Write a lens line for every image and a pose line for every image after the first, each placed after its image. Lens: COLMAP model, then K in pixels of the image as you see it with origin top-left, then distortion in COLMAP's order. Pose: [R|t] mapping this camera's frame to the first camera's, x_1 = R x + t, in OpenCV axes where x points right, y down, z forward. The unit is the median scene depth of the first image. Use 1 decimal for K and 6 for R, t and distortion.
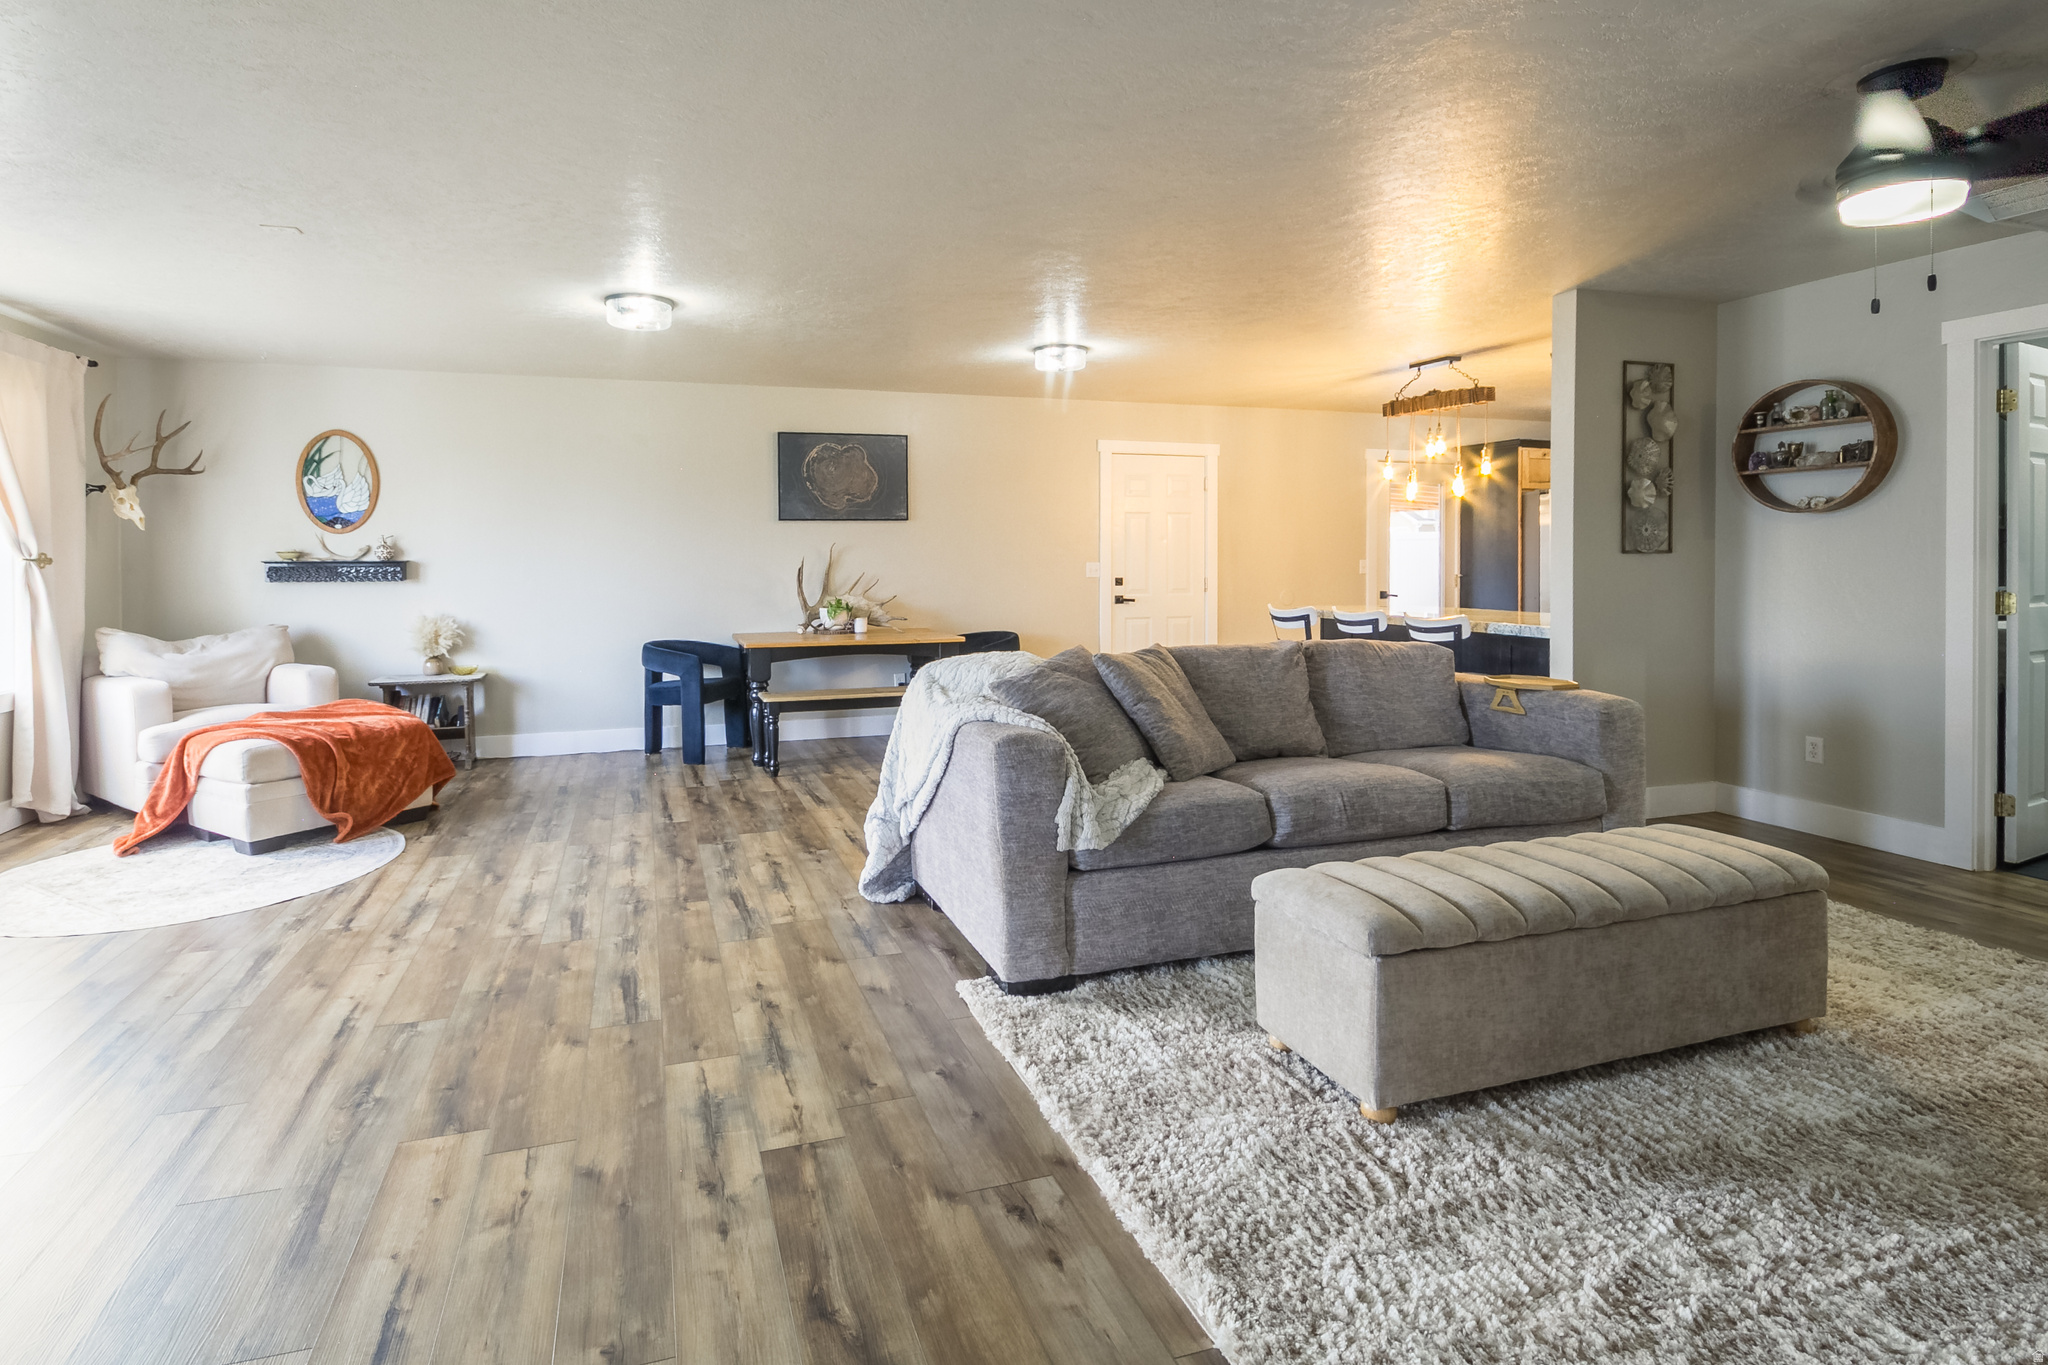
lens RADIAL K [[1001.5, 0, 991.5], [0, 1001.5, 554.1], [0, 0, 1]] dist [-0.003576, -0.000017]
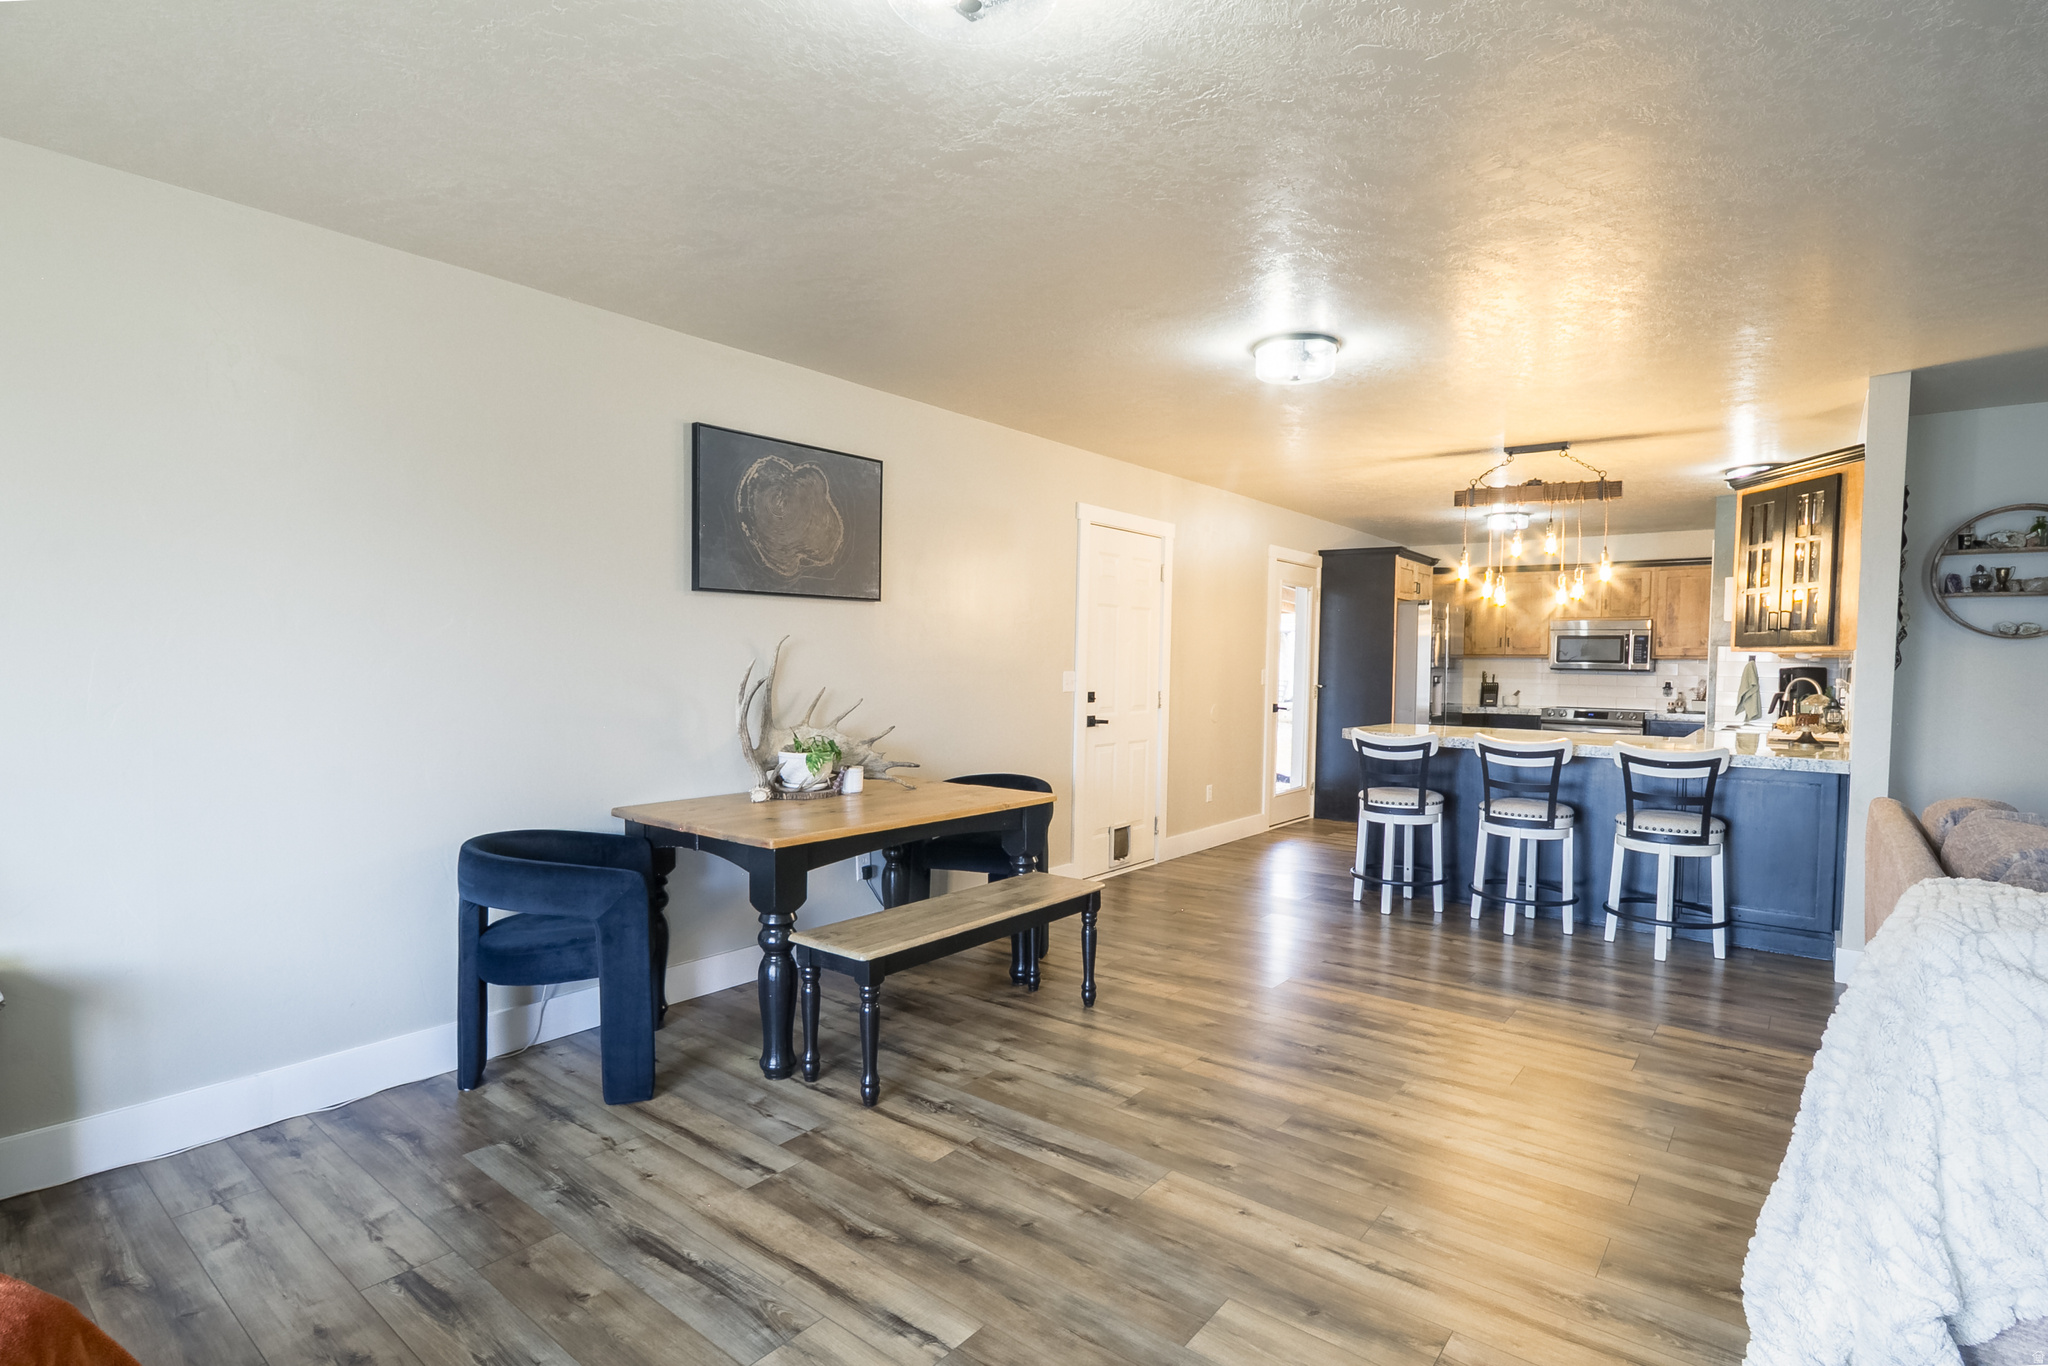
lens RADIAL K [[989.6, 0, 1045.2], [0, 989.6, 698.3], [0, 0, 1]] dist [-0.000331, -0.001120]
pose [[0.835005, -0.006365, 0.550205, -0.550041], [-0.020267, 0.998899, 0.042313, -0.003796], [-0.549869, -0.046482, 0.833957, 0.724927]]
